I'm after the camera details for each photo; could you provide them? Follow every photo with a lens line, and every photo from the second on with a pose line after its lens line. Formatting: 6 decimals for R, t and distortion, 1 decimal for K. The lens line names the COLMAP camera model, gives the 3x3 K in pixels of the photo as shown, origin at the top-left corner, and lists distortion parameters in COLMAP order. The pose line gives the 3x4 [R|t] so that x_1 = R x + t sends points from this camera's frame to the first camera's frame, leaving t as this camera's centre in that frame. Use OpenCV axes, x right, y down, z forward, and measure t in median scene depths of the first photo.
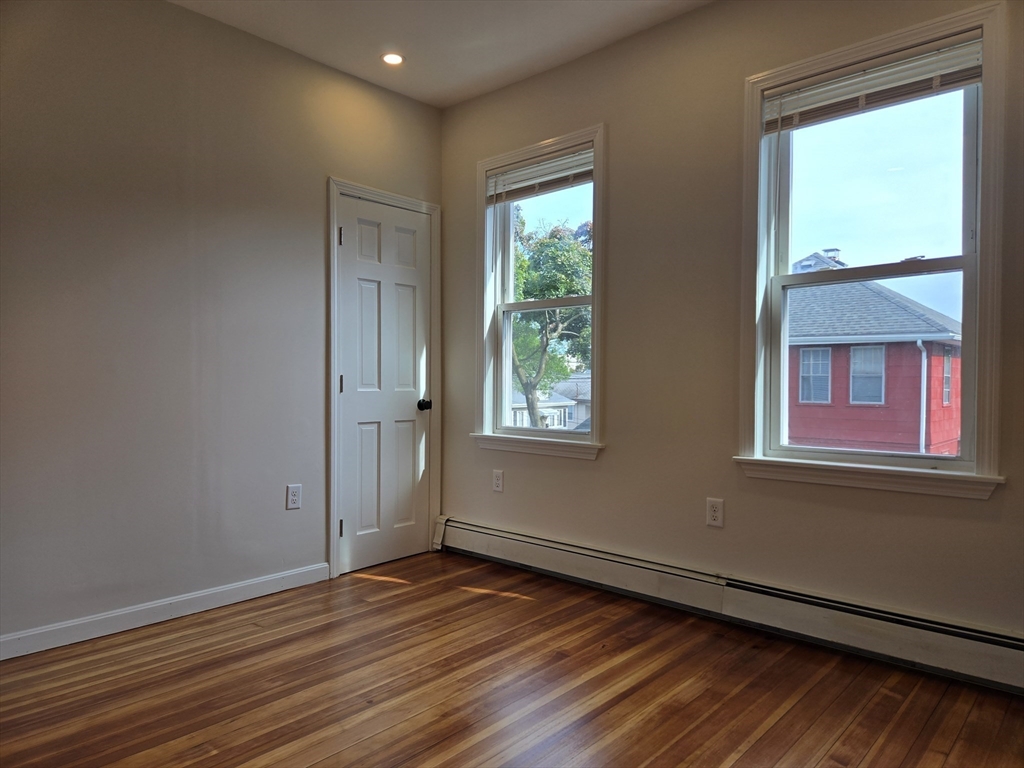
lens RADIAL K [[681.6, 0, 508.4], [0, 681.6, 390.9], [0, 0, 1]] dist [0.071490, -0.058991]
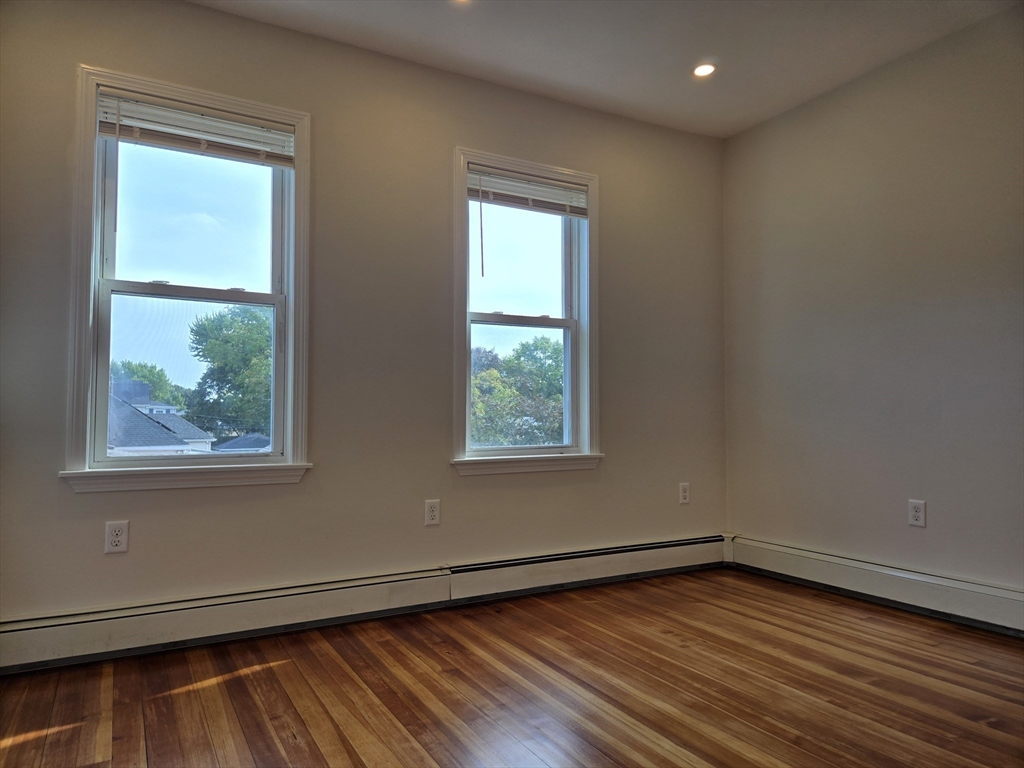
lens RADIAL K [[681.6, 0, 508.8], [0, 681.6, 382.3], [0, 0, 1]] dist [0.071490, -0.058991]
pose [[0.313089, 0.048483, 0.948486, -0.752743], [0.017759, 0.998223, -0.056887, 0.032841], [-0.949558, 0.034655, 0.311671, 0.552068]]
